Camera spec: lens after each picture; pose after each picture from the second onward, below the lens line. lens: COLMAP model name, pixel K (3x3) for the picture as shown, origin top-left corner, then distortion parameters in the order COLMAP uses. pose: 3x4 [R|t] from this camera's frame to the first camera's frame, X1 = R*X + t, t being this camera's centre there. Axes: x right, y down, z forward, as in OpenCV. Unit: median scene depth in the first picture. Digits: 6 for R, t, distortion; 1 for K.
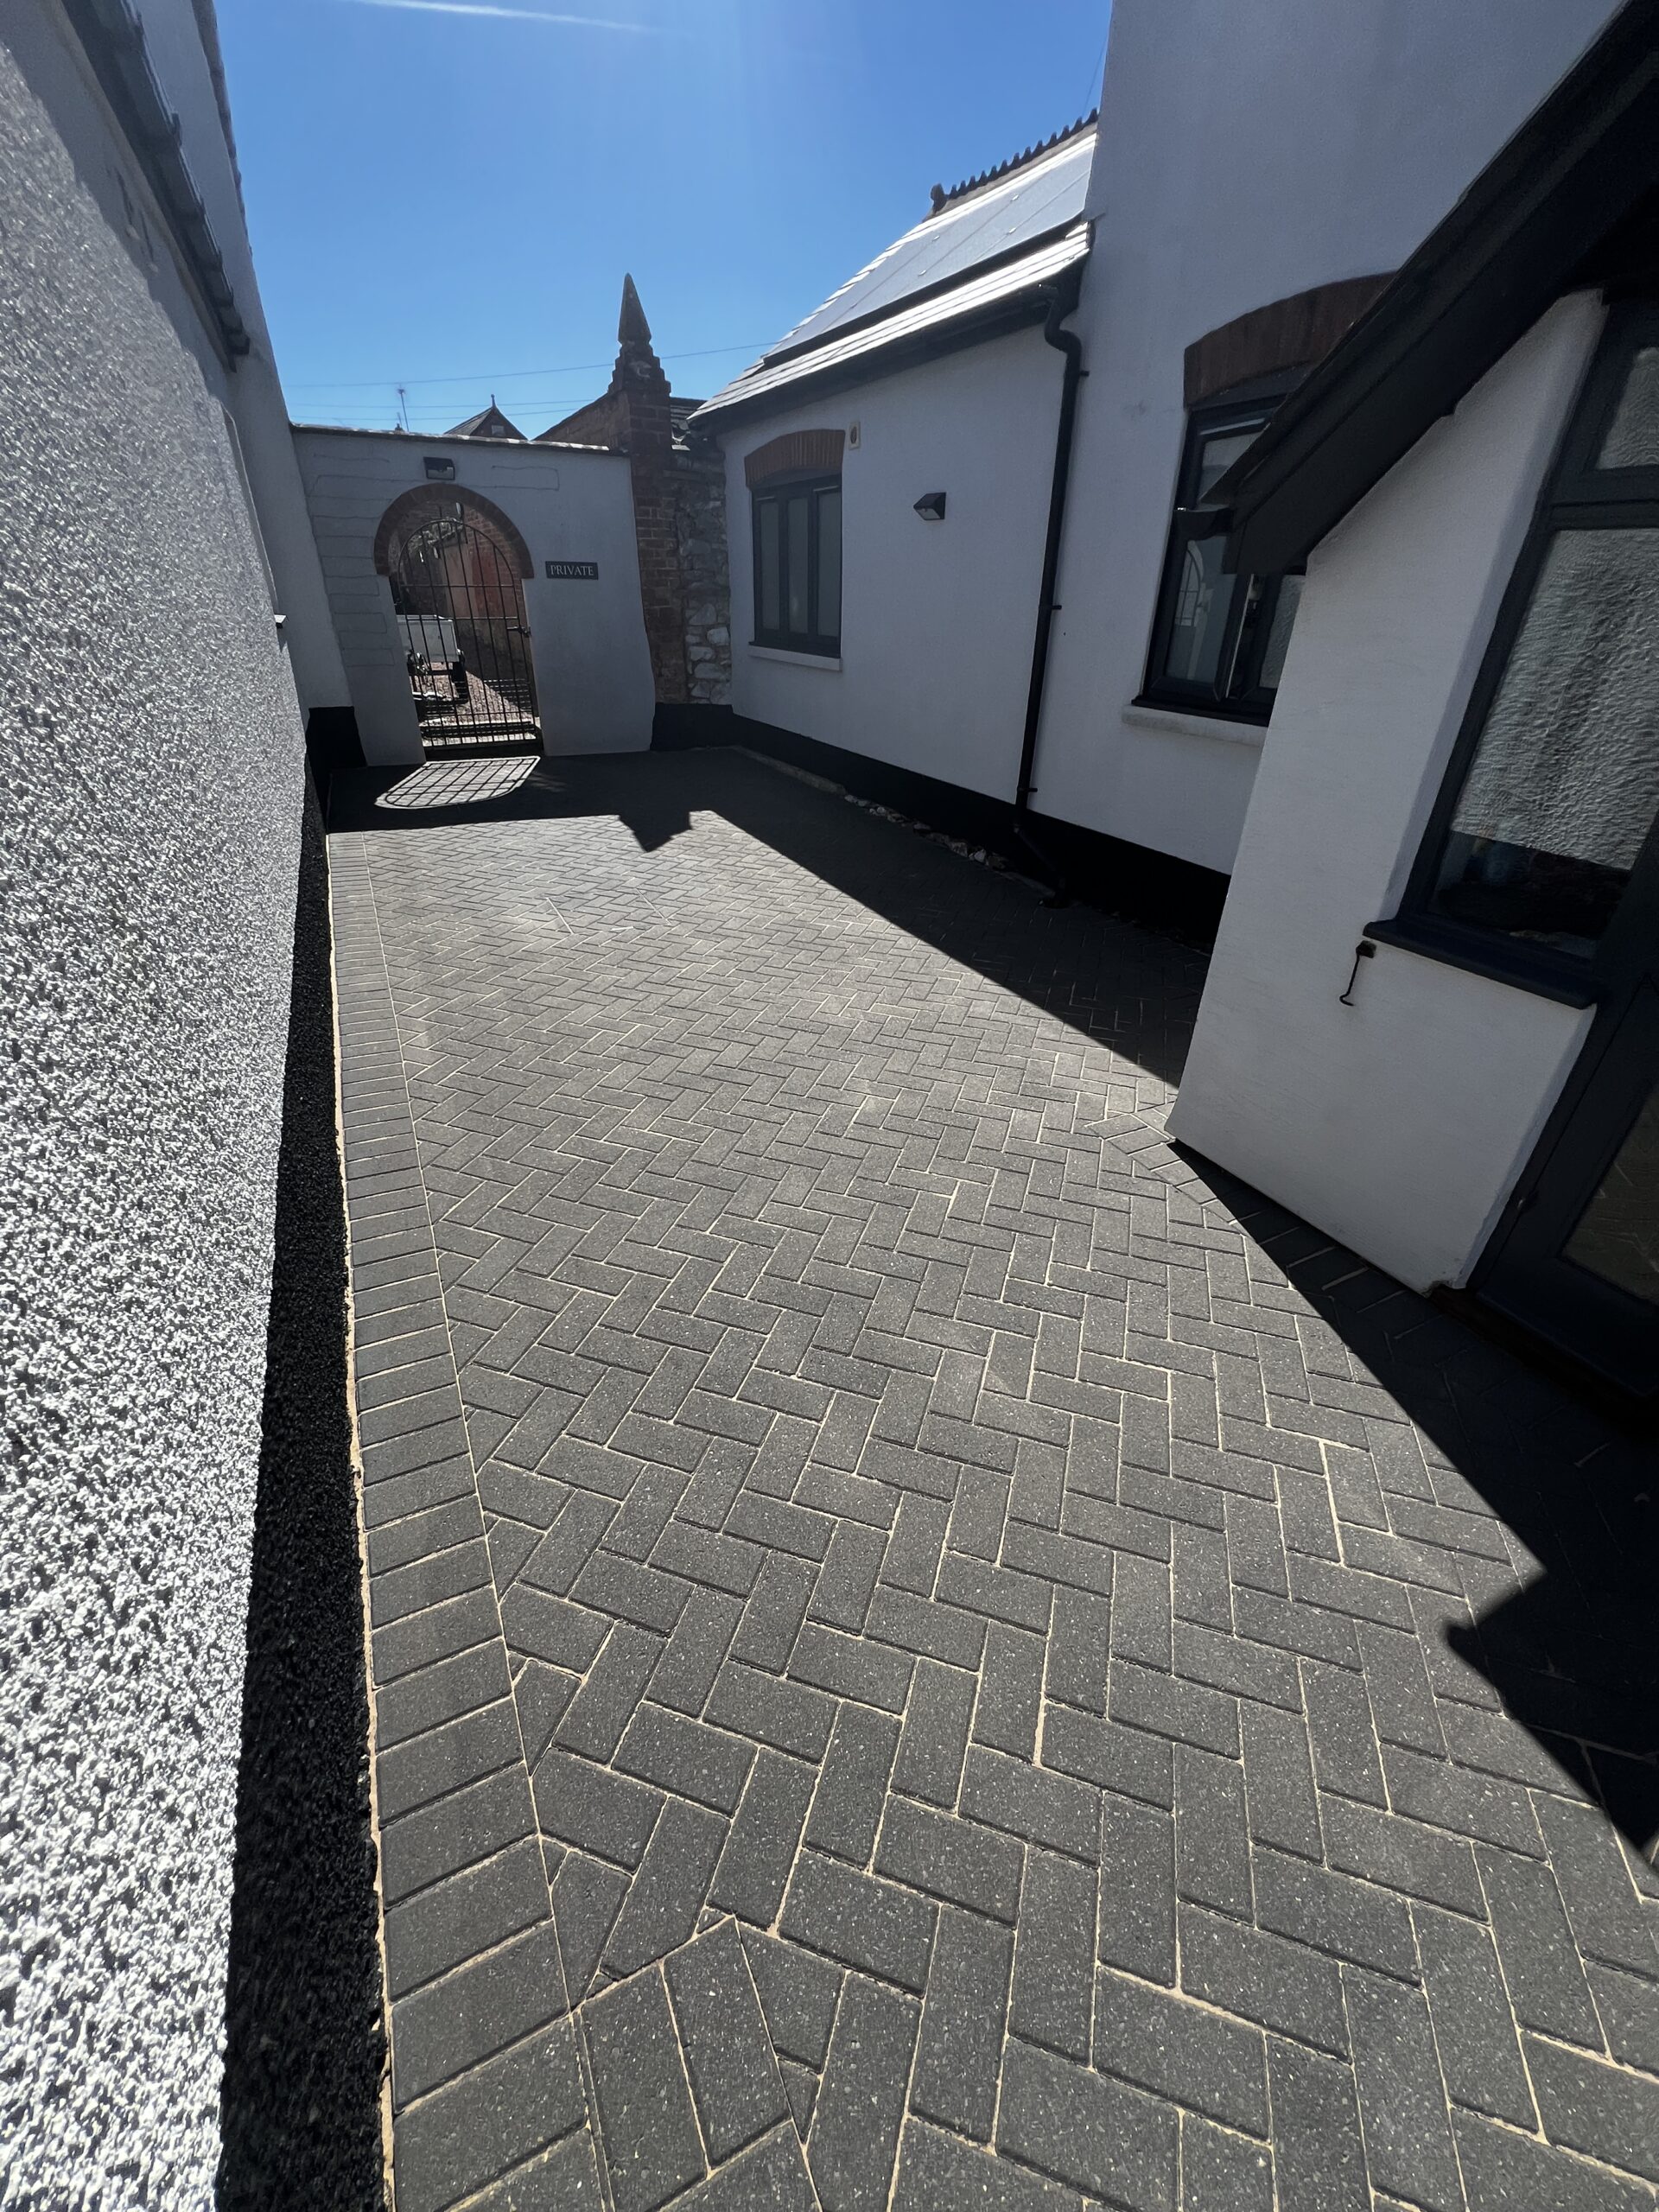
lens RADIAL K [[874.9, 0, 820.5], [0, 874.9, 1108.9], [0, 0, 1]] dist [-0.002324, -0.000198]
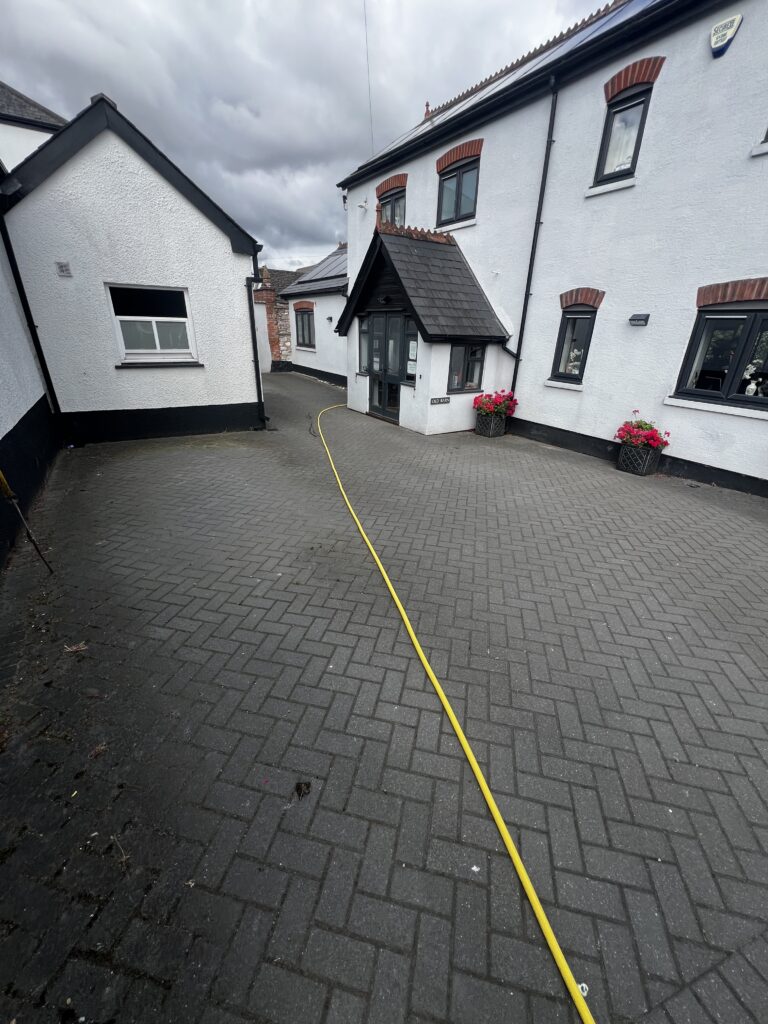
lens RADIAL K [[406.8, 0, 384.0], [0, 406.8, 512.0], [0, 0, 1]] dist [-0.001583, -0.000215]
pose [[0.996117, -0.023960, 0.084712, 0.206092], [0.033308, 0.993293, -0.110720, 0.624363], [-0.081492, 0.113111, 0.990235, -1.117776]]
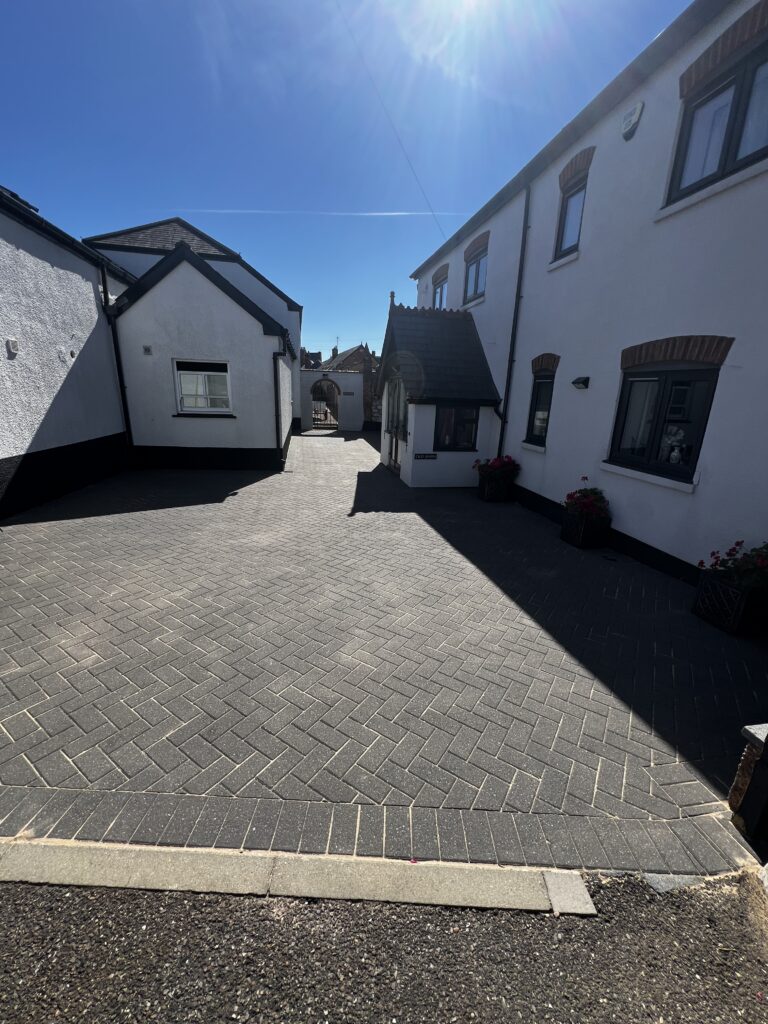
lens RADIAL K [[405.0, 0, 379.8], [0, 405.0, 513.3], [0, 0, 1]] dist [-0.002324, -0.000198]
pose [[0.962295, 0.098326, -0.253615, 0.672267], [-0.158757, 0.960122, -0.230136, 0.656822], [0.220873, 0.261722, 0.939530, -1.157434]]
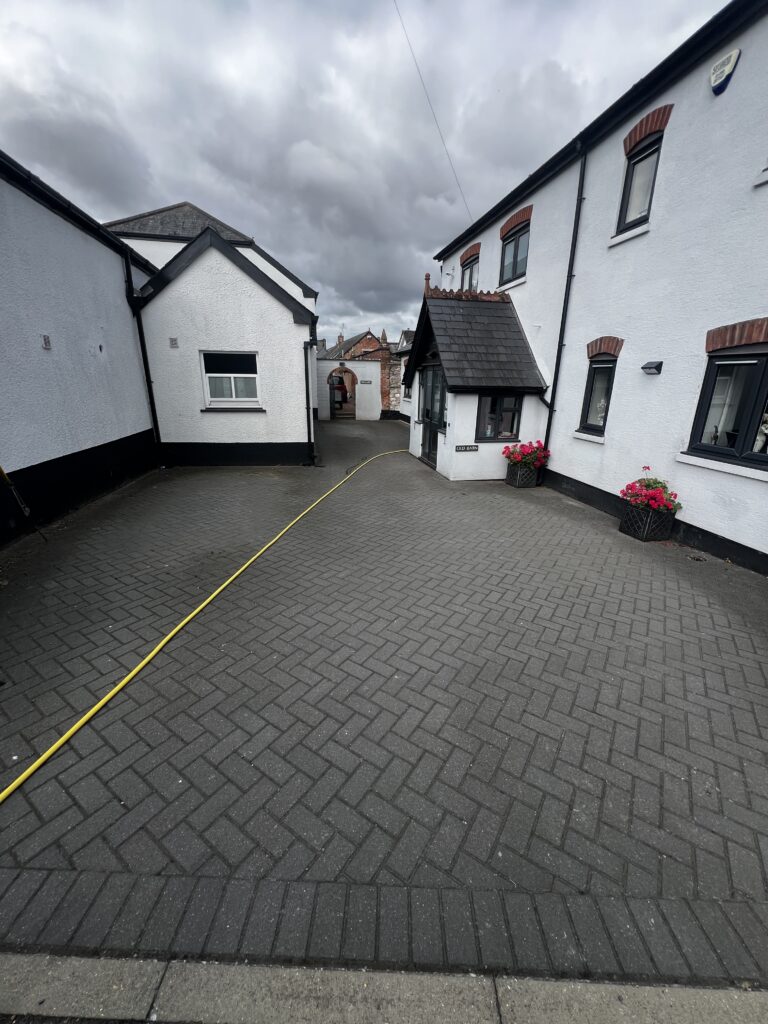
lens RADIAL K [[405.1, 0, 381.4], [0, 405.1, 512.8], [0, 0, 1]] dist [-0.001724, -0.000478]
pose [[0.961036, 0.087914, -0.262070, 0.561963], [-0.143521, 0.968967, -0.201257, 0.638509], [0.236244, 0.231028, 0.943830, -1.139704]]
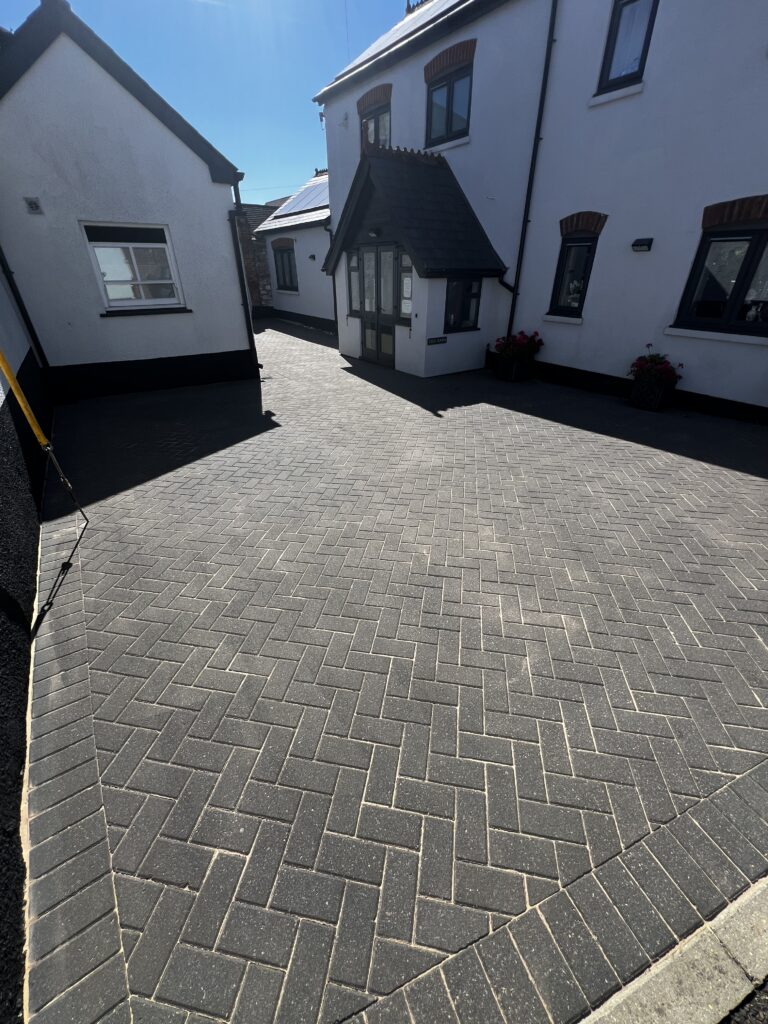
lens RADIAL K [[406.8, 0, 384.0], [0, 406.8, 512.0], [0, 0, 1]] dist [-0.001583, -0.000215]
pose [[0.991157, -0.080327, 0.105618, 0.165430], [0.080058, 0.996767, 0.006792, 0.643829], [-0.105822, 0.001723, 0.994384, -1.132197]]
